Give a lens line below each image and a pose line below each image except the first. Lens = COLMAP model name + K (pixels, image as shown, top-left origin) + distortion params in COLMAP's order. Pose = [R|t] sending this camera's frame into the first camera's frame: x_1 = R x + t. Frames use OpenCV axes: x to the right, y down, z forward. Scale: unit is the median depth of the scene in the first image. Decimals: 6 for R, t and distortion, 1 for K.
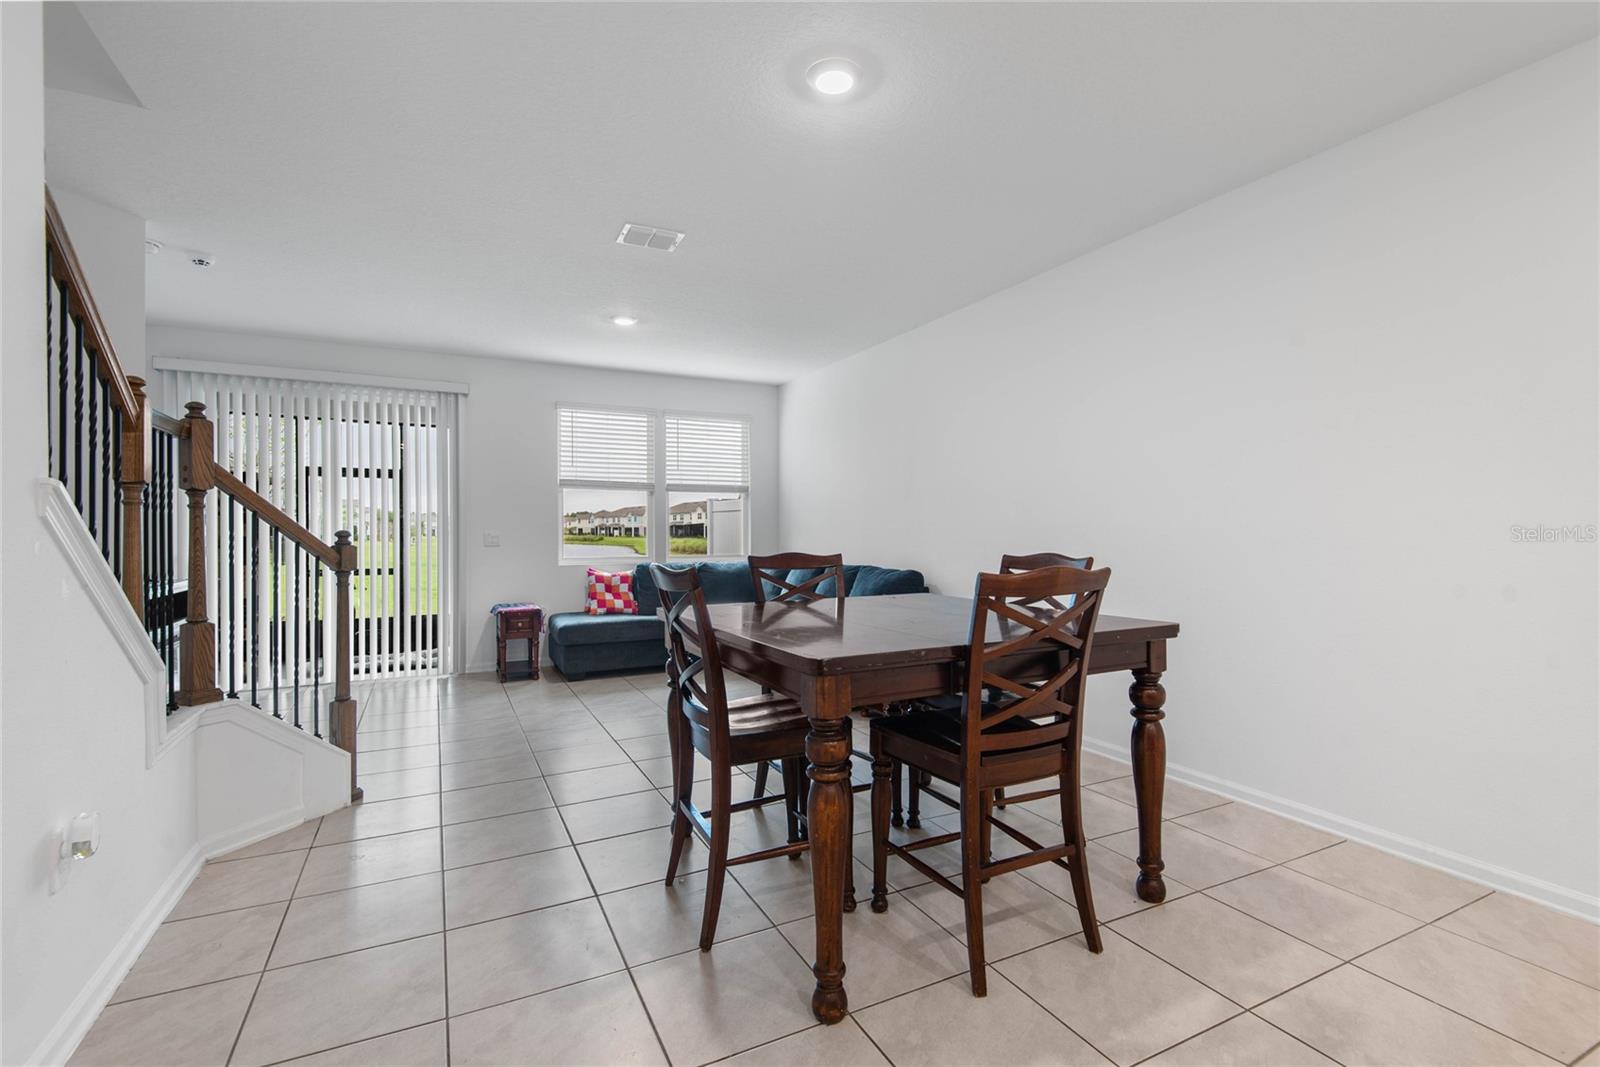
lens RADIAL K [[733.4, 0, 803.1], [0, 733.4, 535.1], [0, 0, 1]] dist [0.019541, -0.000586]
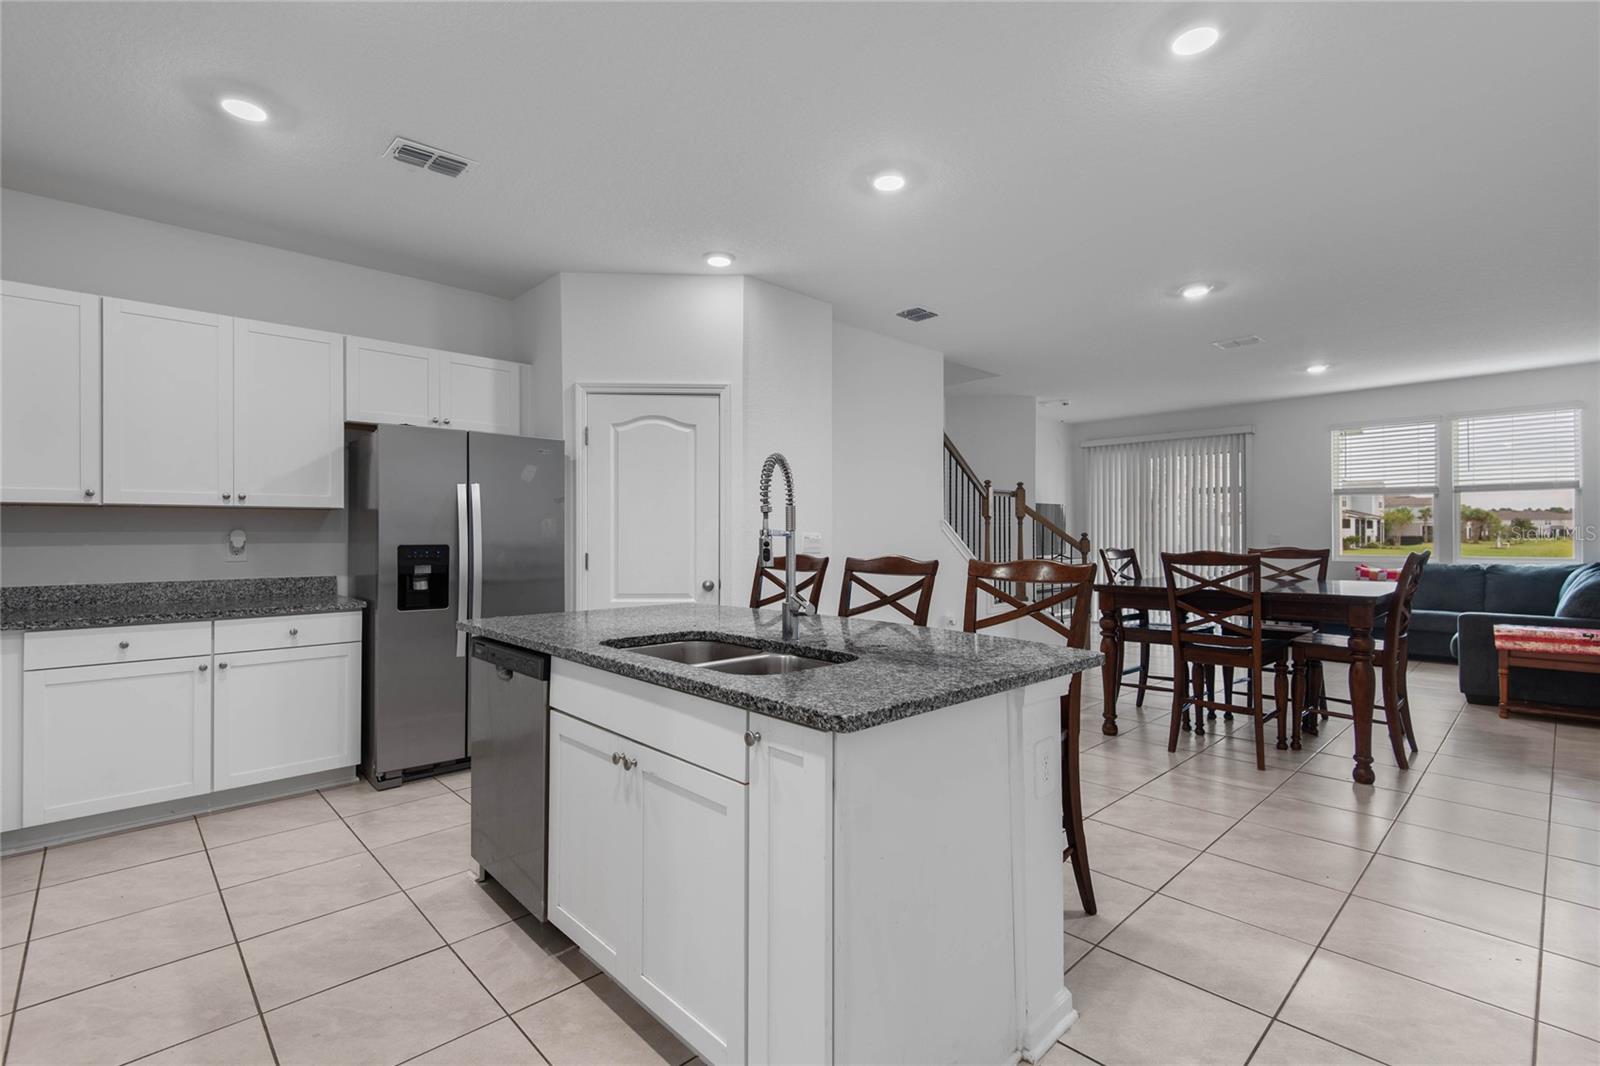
lens RADIAL K [[726.2, 0, 800.0], [0, 726.2, 533.0], [0, 0, 1]] dist [-0.001784, -0.001053]
pose [[0.285592, -0.001640, -0.958350, 0.562855], [-0.002163, 0.999995, -0.002356, 0.000438], [0.958349, 0.002745, 0.285587, -0.176783]]
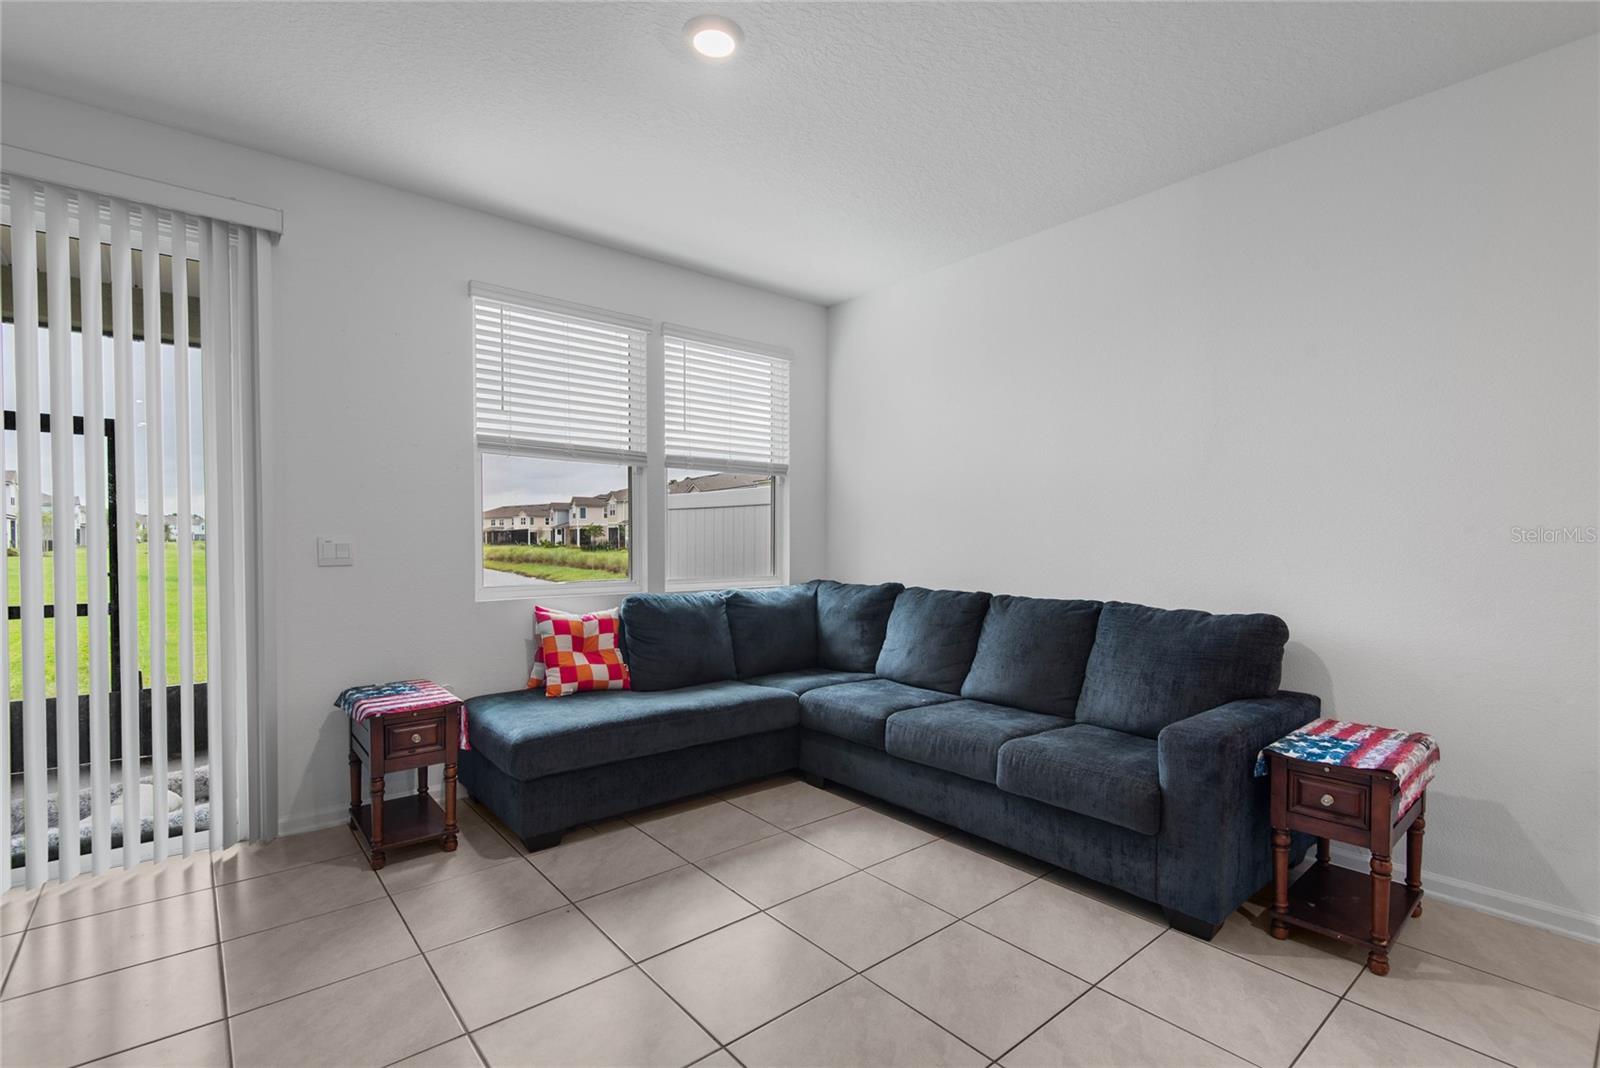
lens RADIAL K [[734.3, 0, 808.7], [0, 734.3, 554.2], [0, 0, 1]] dist [0.001788, 0.000006]
pose [[0.972757, -0.000980, 0.231824, -0.226776], [-0.002810, 0.999868, 0.016017, -0.001312], [-0.231809, -0.016232, 0.972626, 0.447193]]
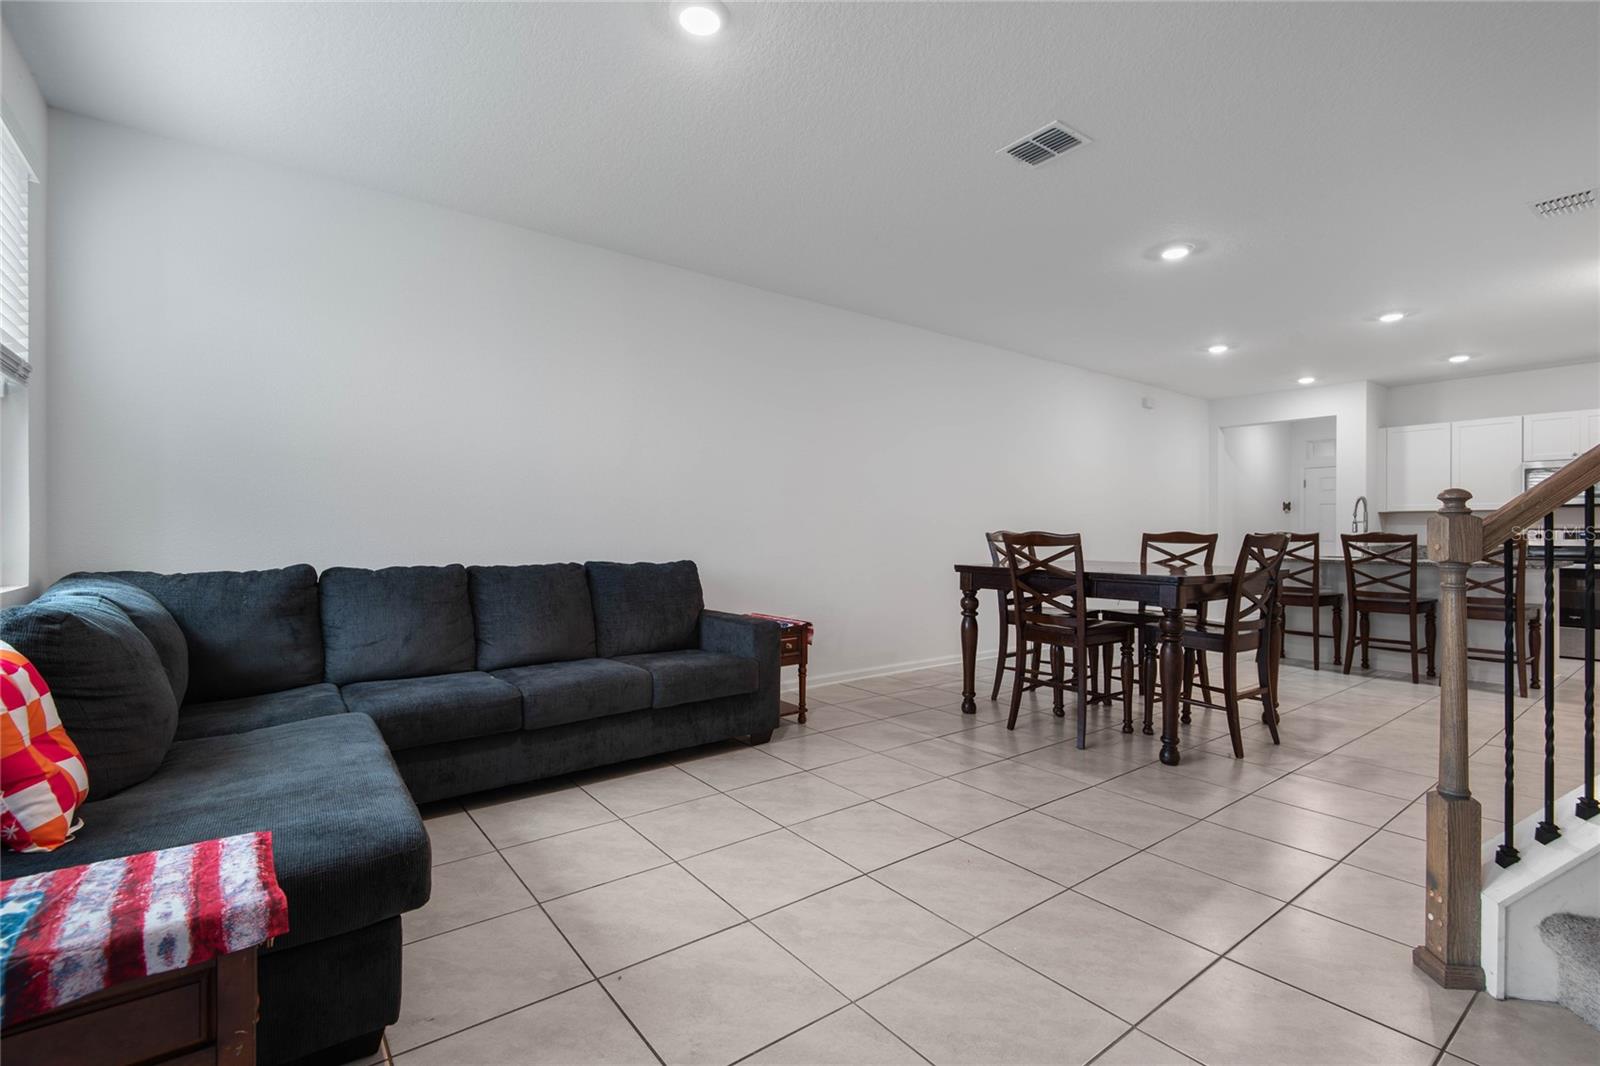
lens RADIAL K [[721.5, 0, 801.8], [0, 721.5, 530.0], [0, 0, 1]] dist [0.027187, -0.019139]
pose [[-0.183721, 0.004813, 0.982967, -0.540334], [0.004539, 0.999982, -0.004048, 0.013454], [-0.982968, 0.003718, -0.183739, 0.805098]]
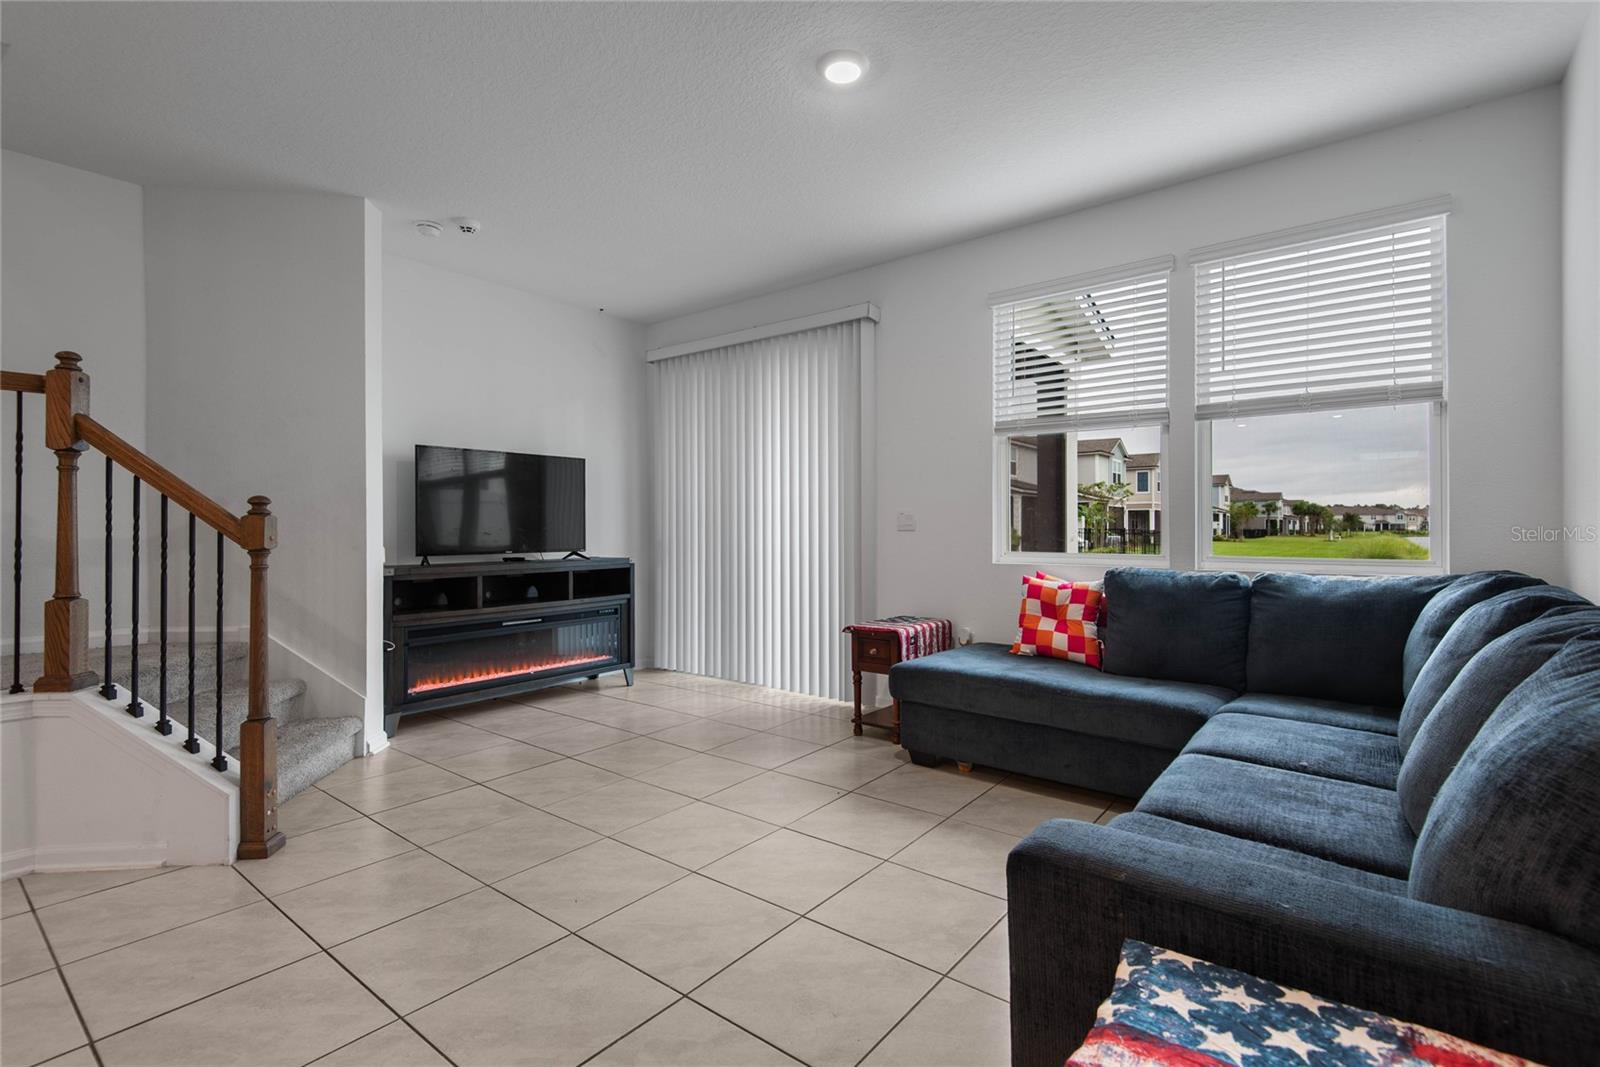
lens RADIAL K [[738.6, 0, 802.2], [0, 738.6, 528.5], [0, 0, 1]] dist [0.013963, -0.000456]
pose [[0.423163, 0.001686, -0.906052, 0.154715], [-0.003489, 0.999994, 0.000232, 0.012743], [0.906047, 0.003063, 0.423166, 0.604248]]
